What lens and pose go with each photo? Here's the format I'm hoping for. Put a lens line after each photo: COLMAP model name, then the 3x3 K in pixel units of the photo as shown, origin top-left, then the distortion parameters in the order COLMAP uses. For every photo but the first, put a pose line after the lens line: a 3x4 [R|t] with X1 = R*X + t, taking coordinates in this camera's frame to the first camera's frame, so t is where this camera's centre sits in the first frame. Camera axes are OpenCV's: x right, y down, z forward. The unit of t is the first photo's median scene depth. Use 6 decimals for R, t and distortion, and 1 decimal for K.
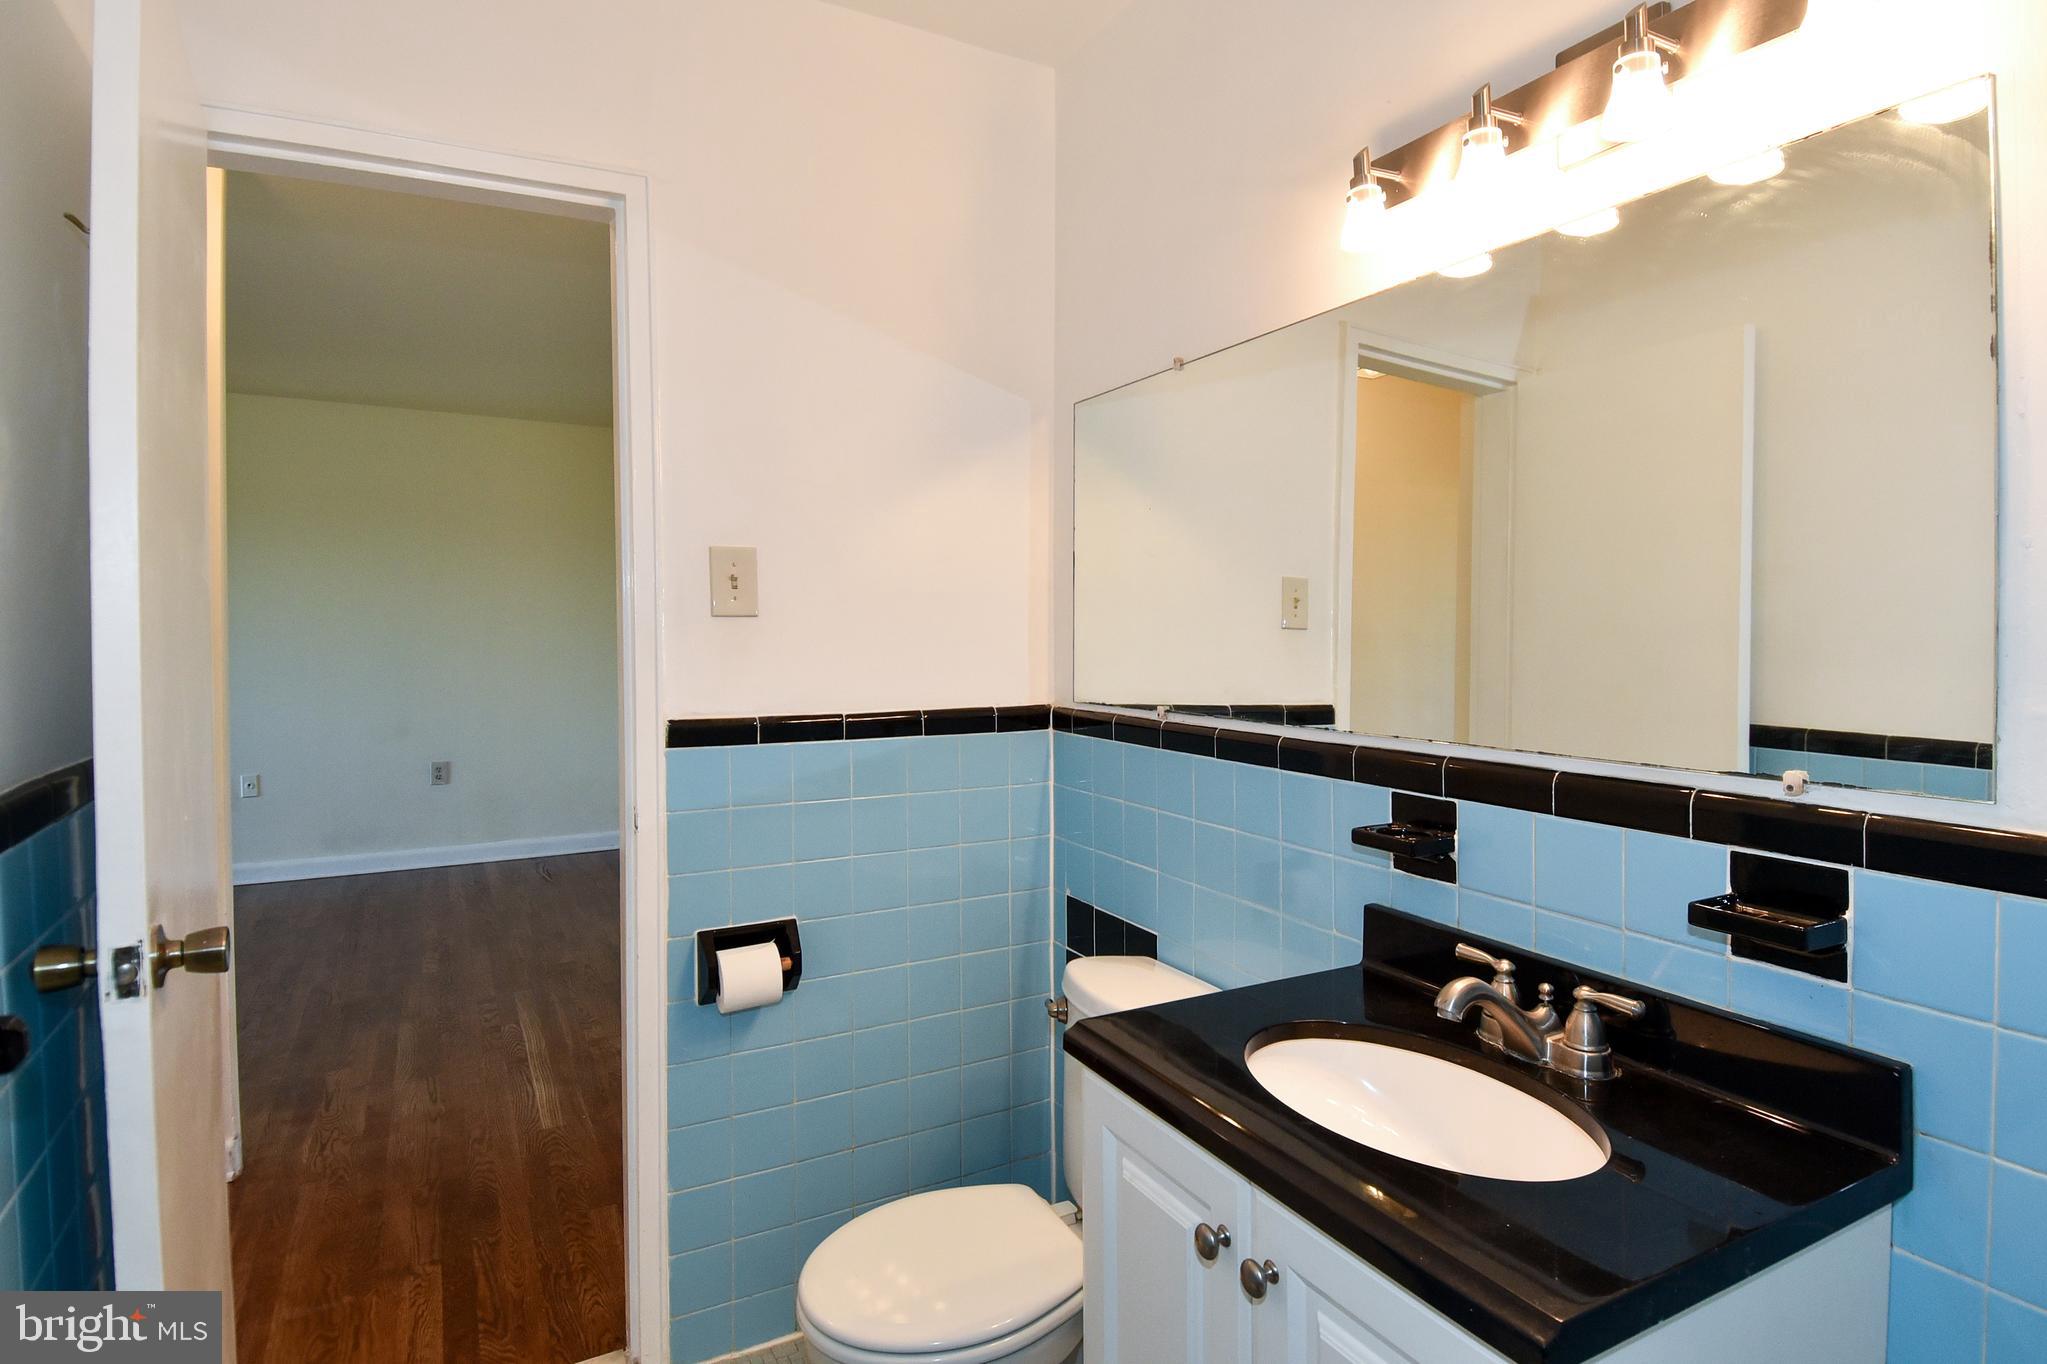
lens RADIAL K [[1094.3, 0, 1050.9], [0, 1094.3, 676.3], [0, 0, 1]] dist [0.049060, -0.053170]
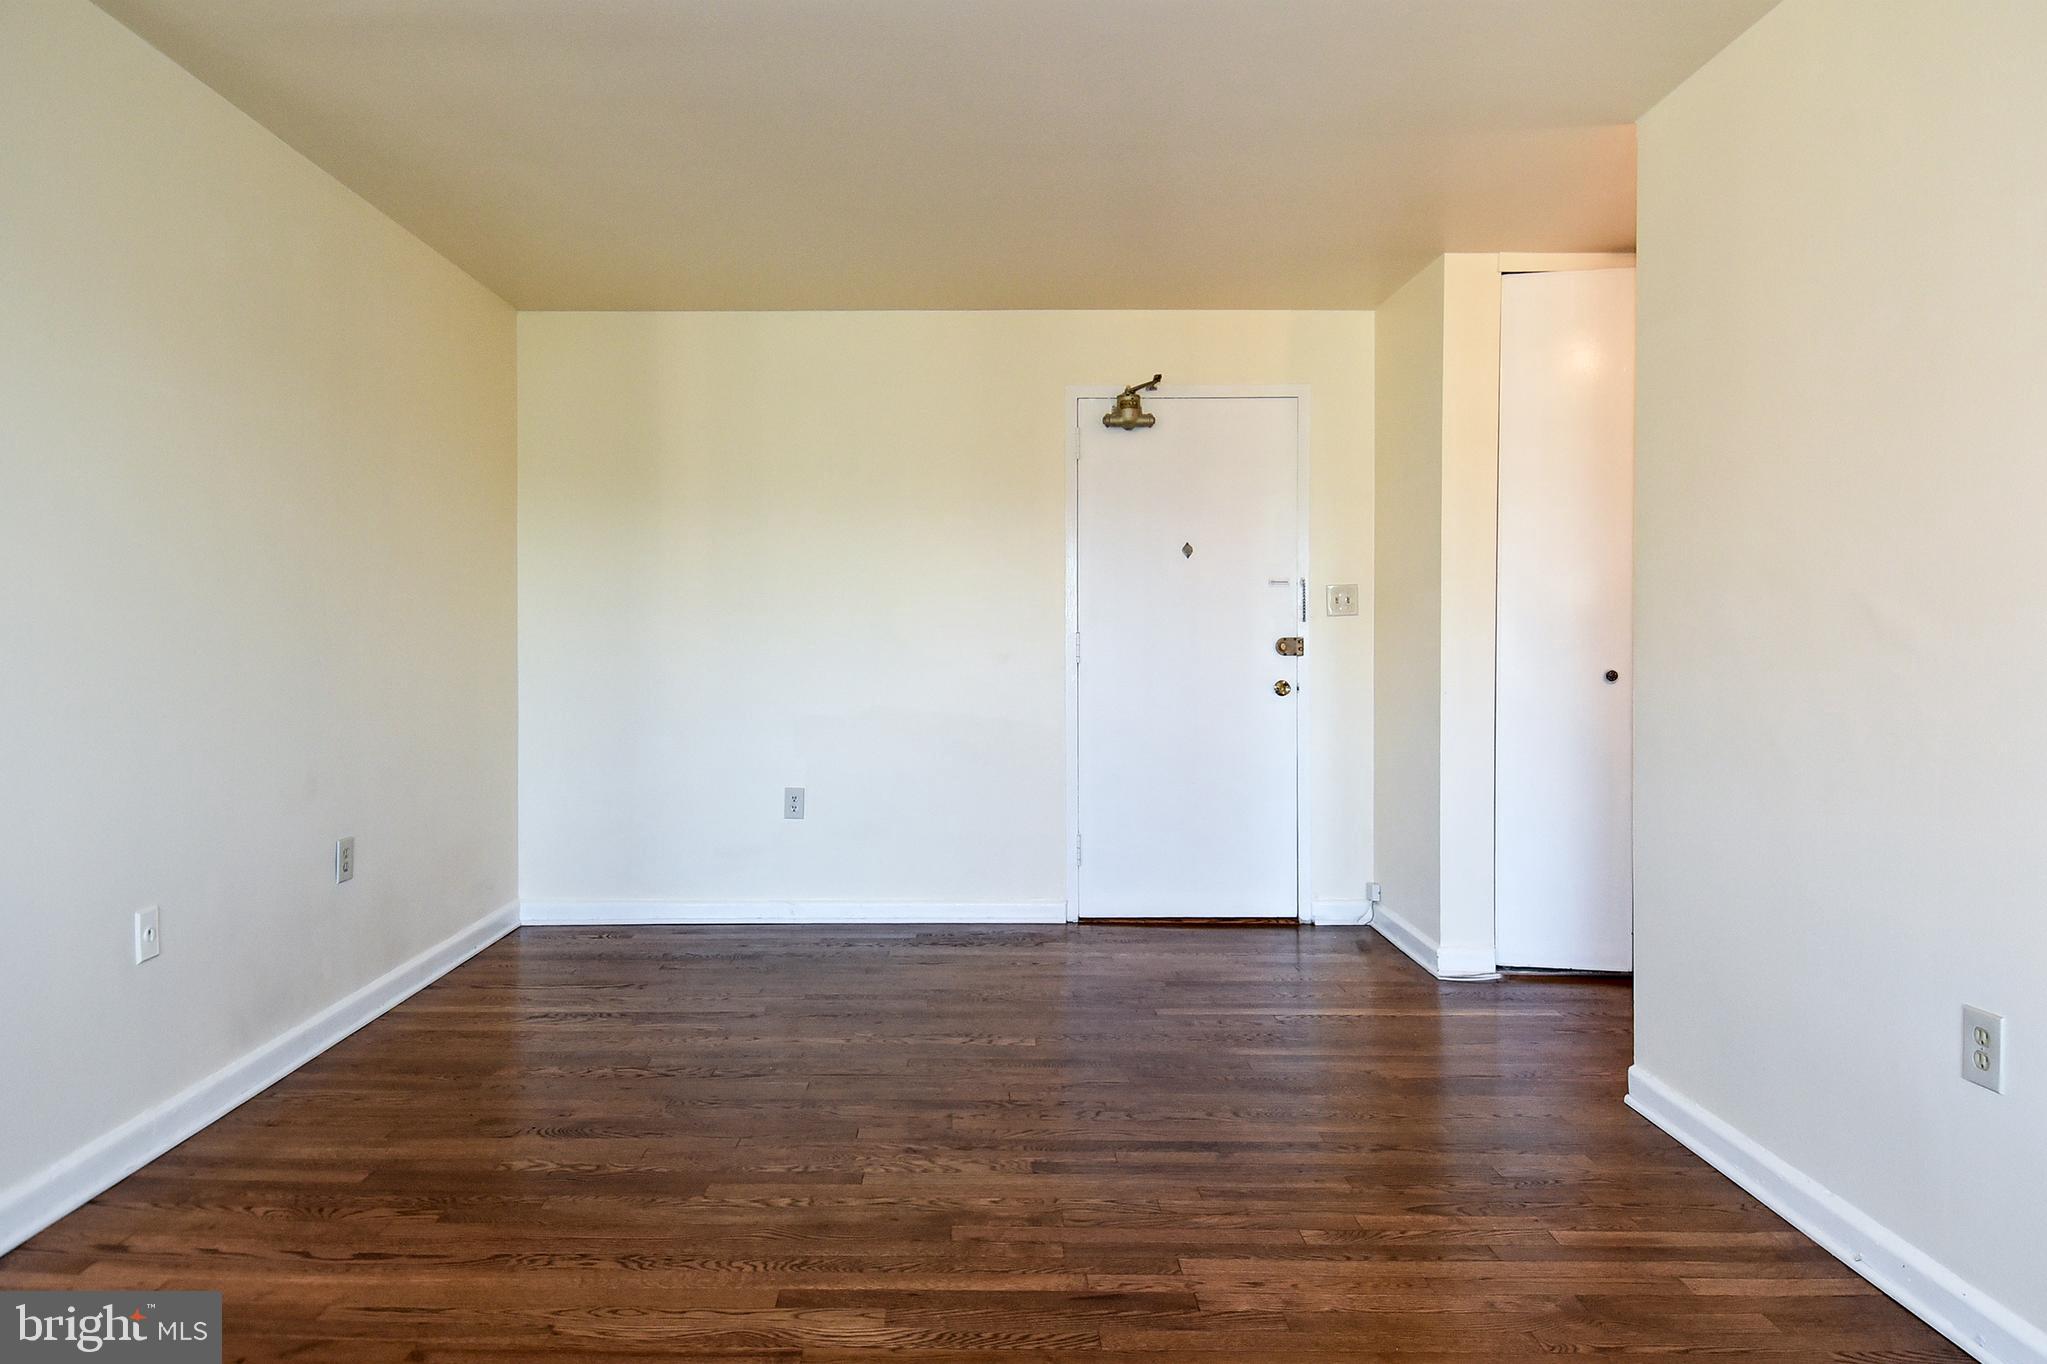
lens RADIAL K [[1181.5, 0, 951.6], [0, 1181.5, 658.9], [0, 0, 1]] dist [0.004353, -0.000304]
pose [[0.491520, -0.014205, 0.870751, -0.916967], [0.037880, 0.999269, -0.005081, 0.001618], [-0.870042, 0.035482, 0.491699, 0.446050]]
